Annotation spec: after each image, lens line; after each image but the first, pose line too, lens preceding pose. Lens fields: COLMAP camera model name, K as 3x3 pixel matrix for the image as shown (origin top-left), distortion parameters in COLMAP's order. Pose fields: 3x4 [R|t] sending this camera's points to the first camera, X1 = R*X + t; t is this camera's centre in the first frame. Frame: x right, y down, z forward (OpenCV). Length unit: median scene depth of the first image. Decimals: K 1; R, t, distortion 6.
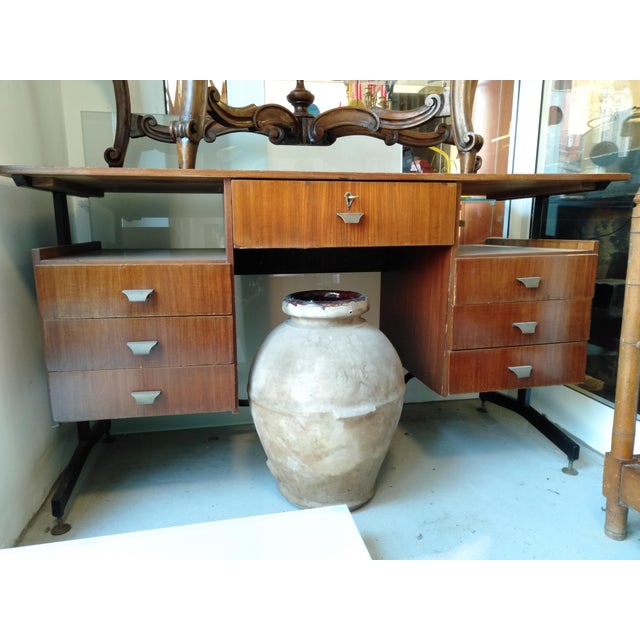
lens RADIAL K [[479.6, 0, 318.5], [0, 479.6, 316.3], [0, 0, 1]] dist [0.029820, -0.016322]
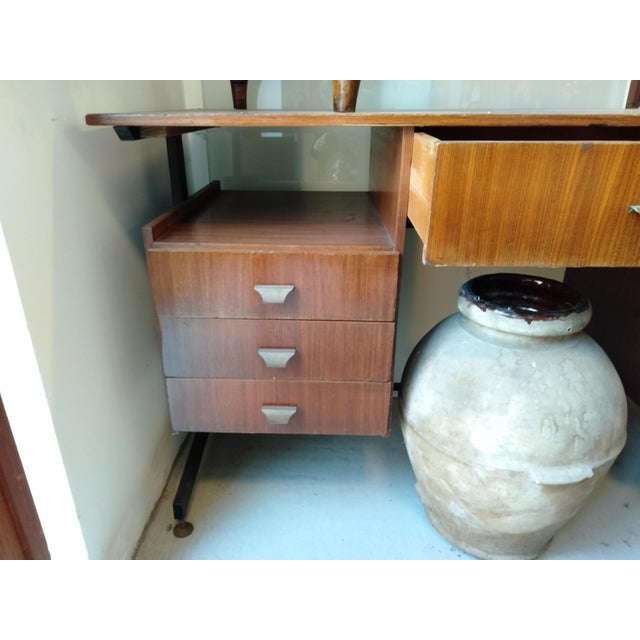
lens RADIAL K [[484.4, 0, 320.9], [0, 484.4, 314.6], [0, 0, 1]] dist [0.026917, -0.006363]
pose [[0.978774, 0.086001, -0.186027, -0.155355], [-0.044504, 0.975224, 0.216695, -0.168589], [0.200055, -0.203816, 0.958351, 0.279367]]
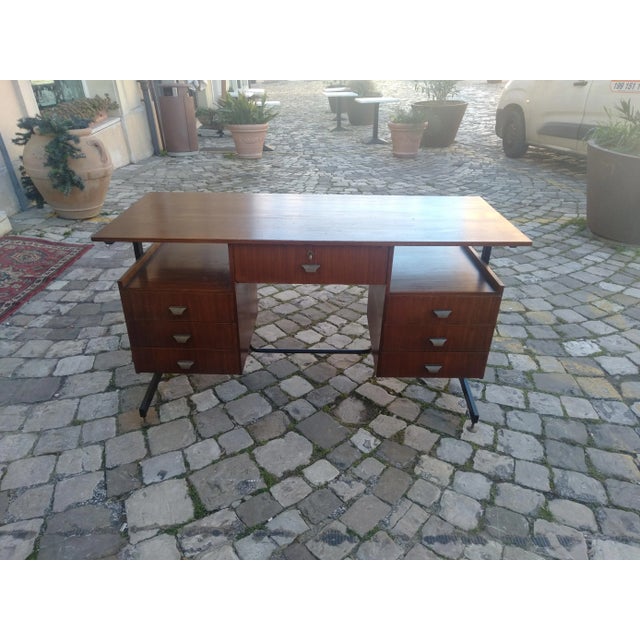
lens RADIAL K [[484.4, 0, 315.3], [0, 484.4, 330.0], [0, 0, 1]] dist [0.026917, -0.006363]
pose [[0.978449, 0.108807, -0.175497, 0.368386], [-0.048996, 0.947970, 0.314566, -0.502082], [0.200593, -0.299188, 0.932871, -0.458959]]
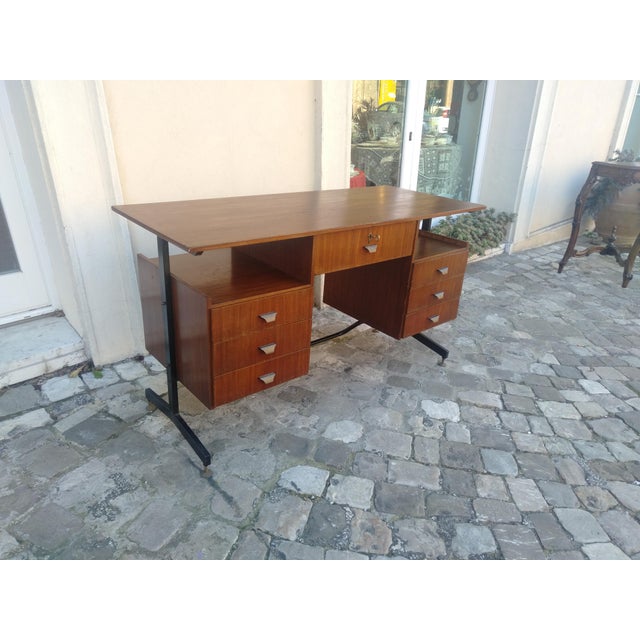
lens RADIAL K [[484.4, 0, 322.9], [0, 484.4, 325.3], [0, 0, 1]] dist [0.026917, -0.006363]
pose [[0.865832, -0.154066, 0.476024, -0.909868], [0.029945, 0.965661, 0.258072, -0.386689], [-0.499438, -0.209193, 0.840714, -0.341916]]
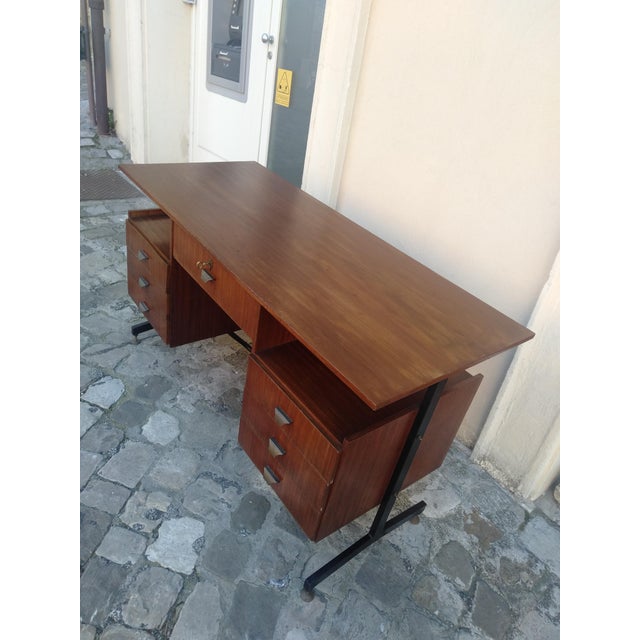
lens RADIAL K [[484.4, 0, 313.8], [0, 484.4, 319.2], [0, 0, 1]] dist [0.026917, -0.006363]
pose [[0.434635, 0.555168, -0.709141, 1.207318], [-0.342327, 0.830144, 0.440084, -0.803128], [0.833010, 0.051483, 0.550858, 0.536640]]
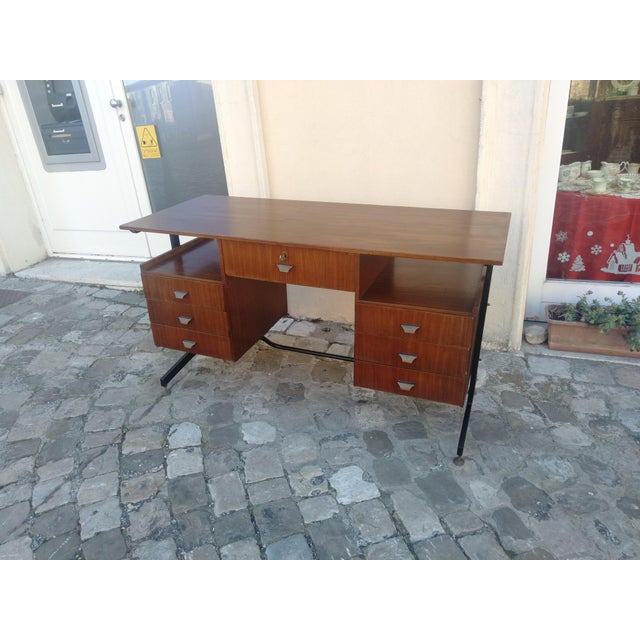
lens RADIAL K [[484.4, 0, 314.7], [0, 484.4, 324.1], [0, 0, 1]] dist [0.026917, -0.006363]
pose [[0.836096, 0.226145, -0.499801, 0.993123], [-0.078044, 0.950845, 0.299672, -0.520195], [0.543003, -0.211548, 0.812647, -0.270089]]
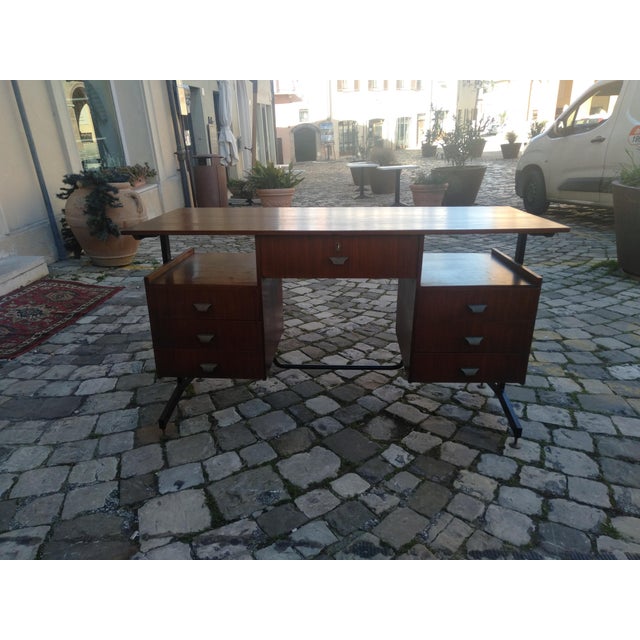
lens RADIAL K [[484.4, 0, 314.6], [0, 484.4, 325.2], [0, 0, 1]] dist [0.026917, -0.006363]
pose [[0.967795, 0.077614, -0.239476, 0.366536], [-0.037266, 0.984975, 0.168629, -0.260476], [0.248965, -0.154274, 0.956146, -0.454072]]
